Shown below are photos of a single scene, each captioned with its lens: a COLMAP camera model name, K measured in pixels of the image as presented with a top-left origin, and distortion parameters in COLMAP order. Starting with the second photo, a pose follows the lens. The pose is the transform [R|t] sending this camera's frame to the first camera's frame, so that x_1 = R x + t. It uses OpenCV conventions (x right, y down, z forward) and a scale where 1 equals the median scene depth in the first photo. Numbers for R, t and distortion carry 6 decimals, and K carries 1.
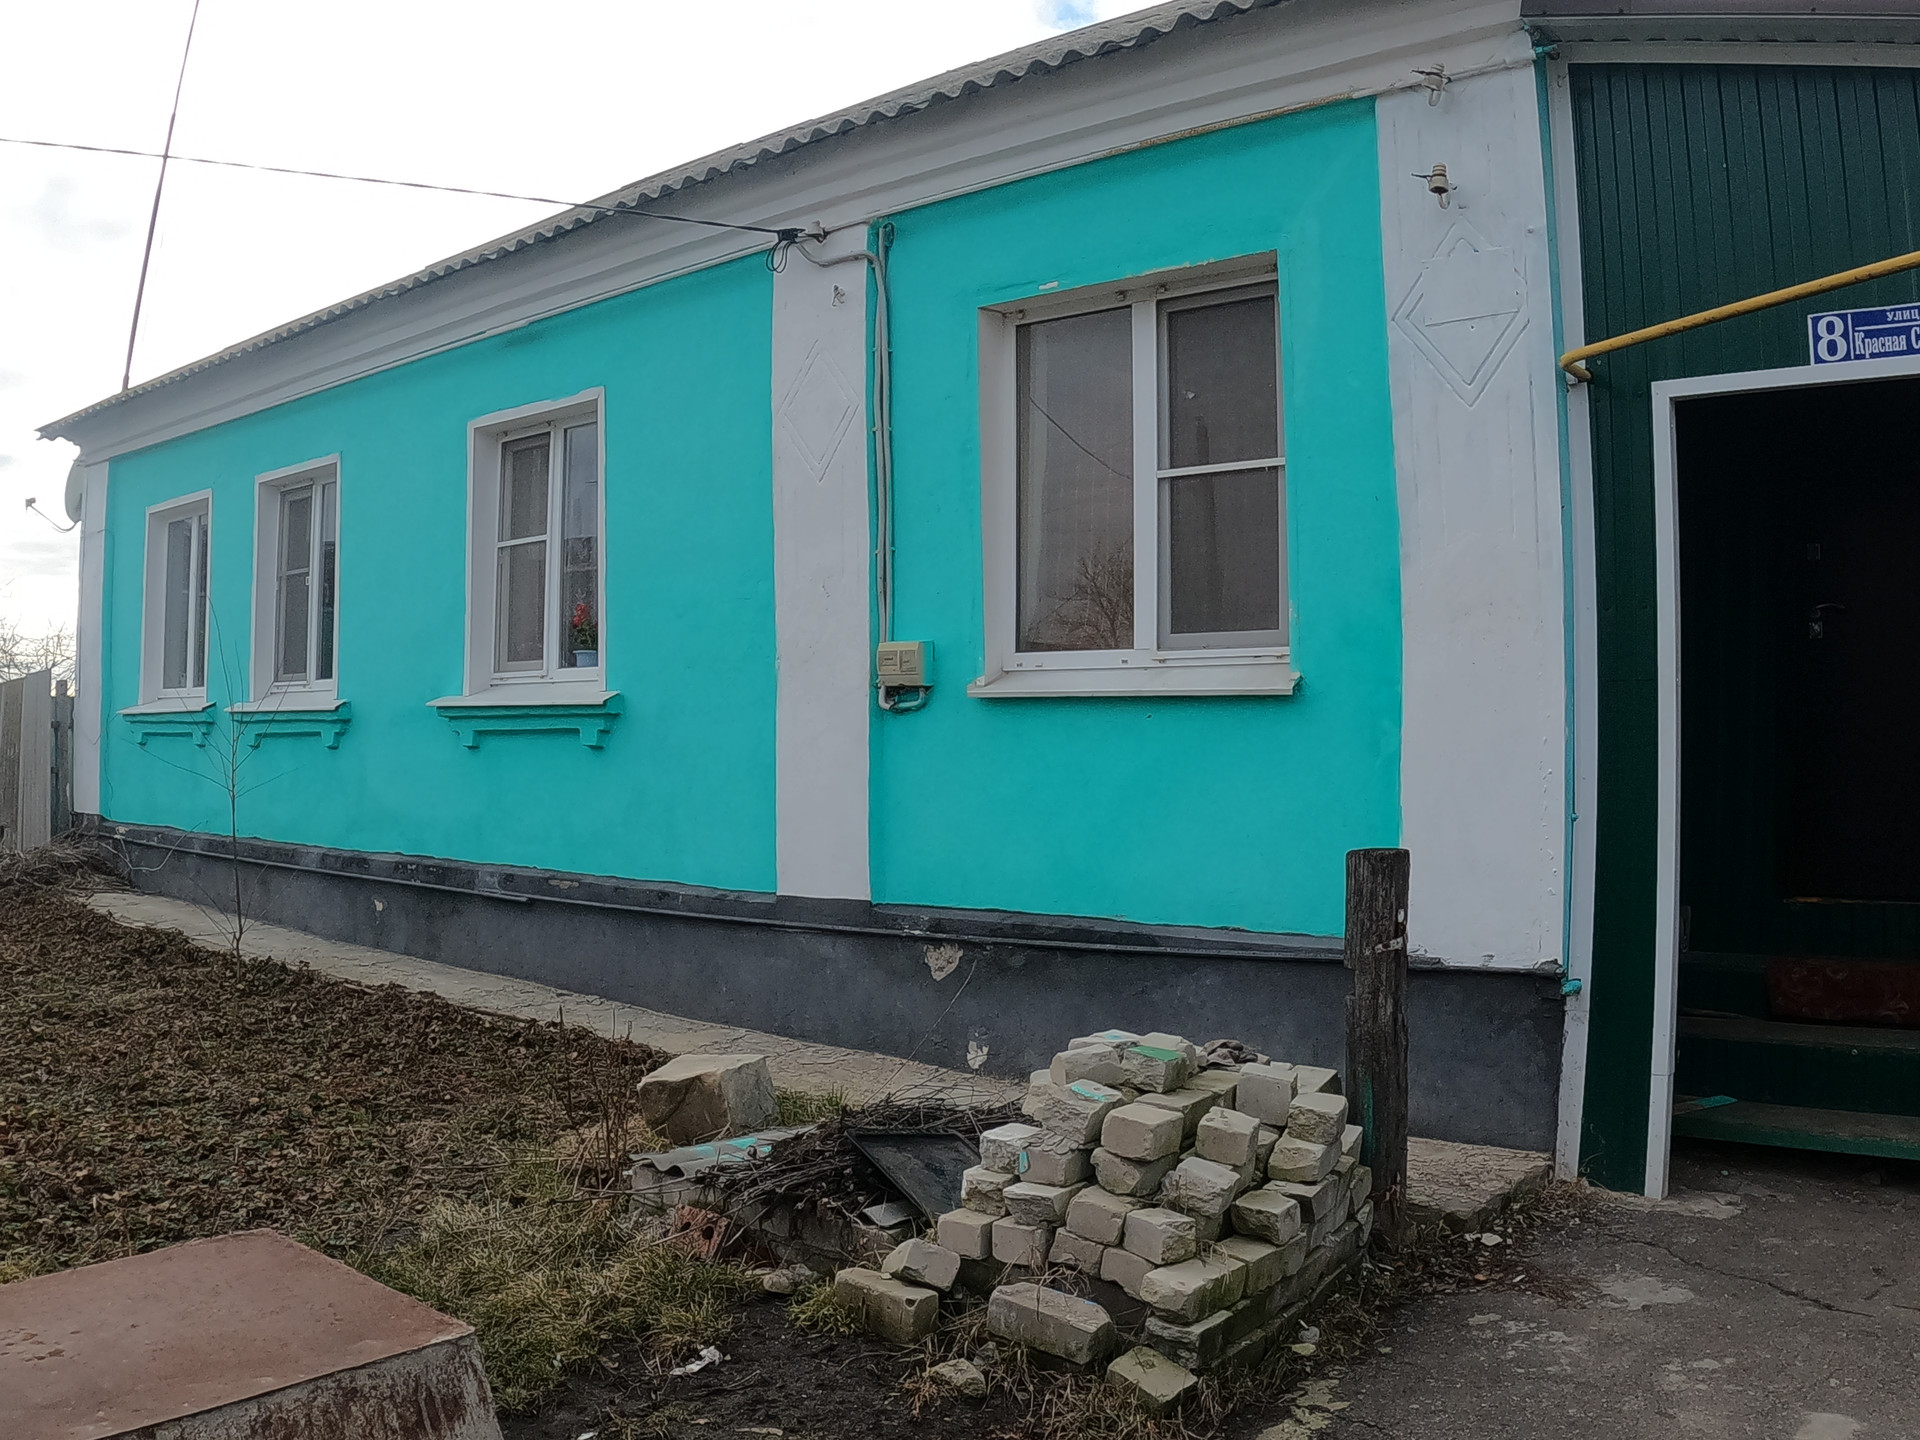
lens RADIAL K [[1696.6, 0, 960.0], [0, 1696.6, 720.0], [0, 0, 1]] dist [-0.284912, 0.123345]
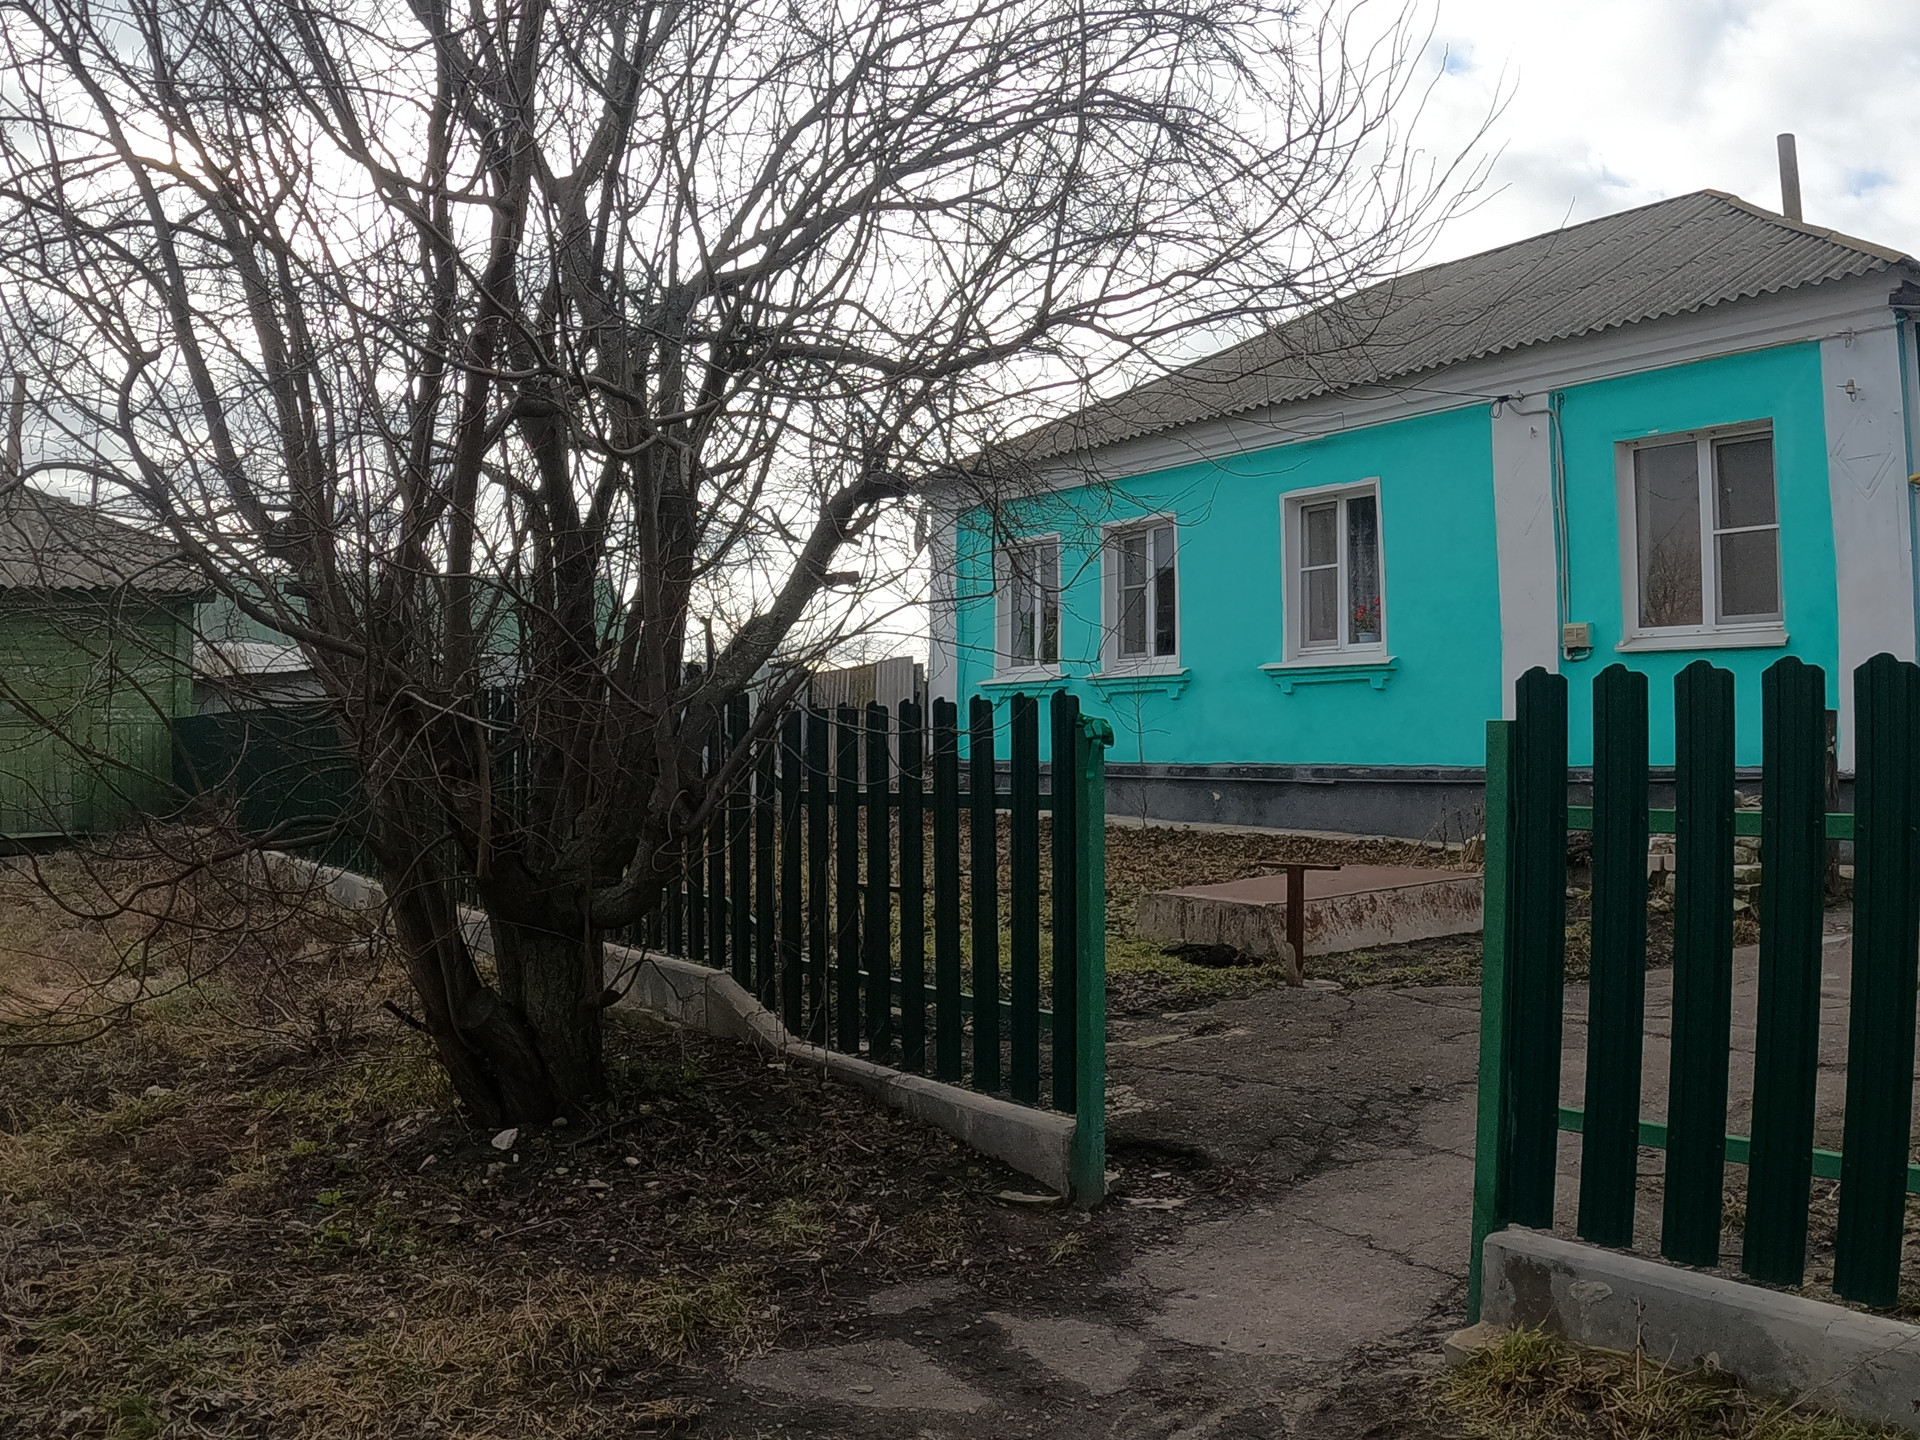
lens RADIAL K [[1696.6, 0, 960.0], [0, 1696.6, 720.0], [0, 0, 1]] dist [-0.284912, 0.123345]
pose [[0.956217, -0.008303, -0.292542, -0.153739], [0.007615, 0.999965, -0.003491, 0.058686], [0.292561, 0.001110, 0.956246, -0.871184]]
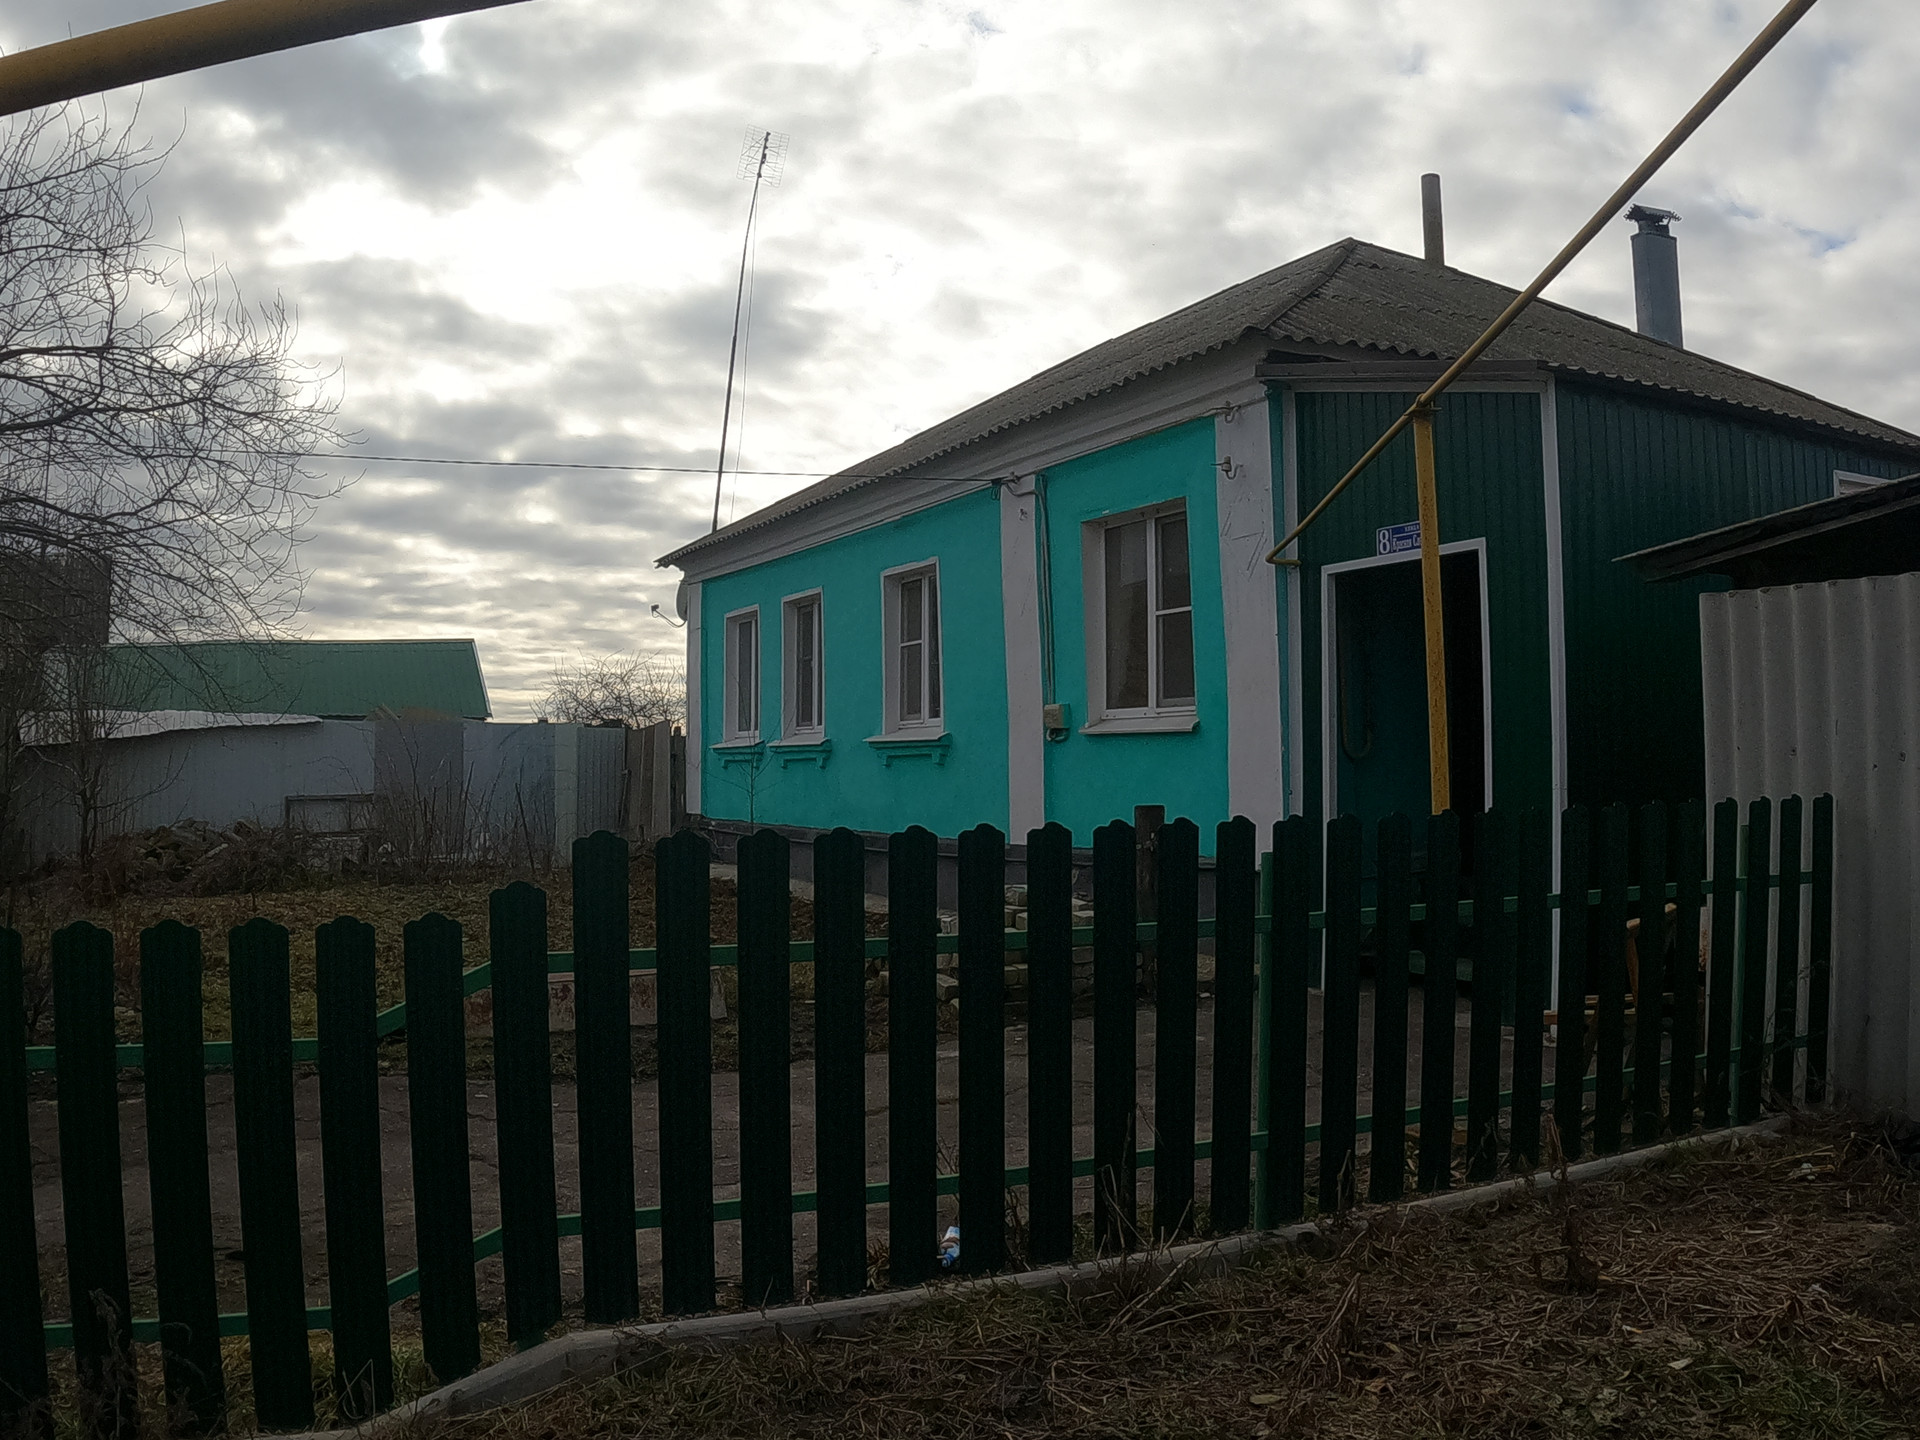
lens RADIAL K [[1696.6, 0, 960.0], [0, 1696.6, 720.0], [0, 0, 1]] dist [-0.284912, 0.123345]
pose [[0.919119, -0.019455, -0.393500, 0.581755], [0.013517, 0.999749, -0.017854, 0.002263], [0.393748, 0.011091, 0.919151, -0.718766]]
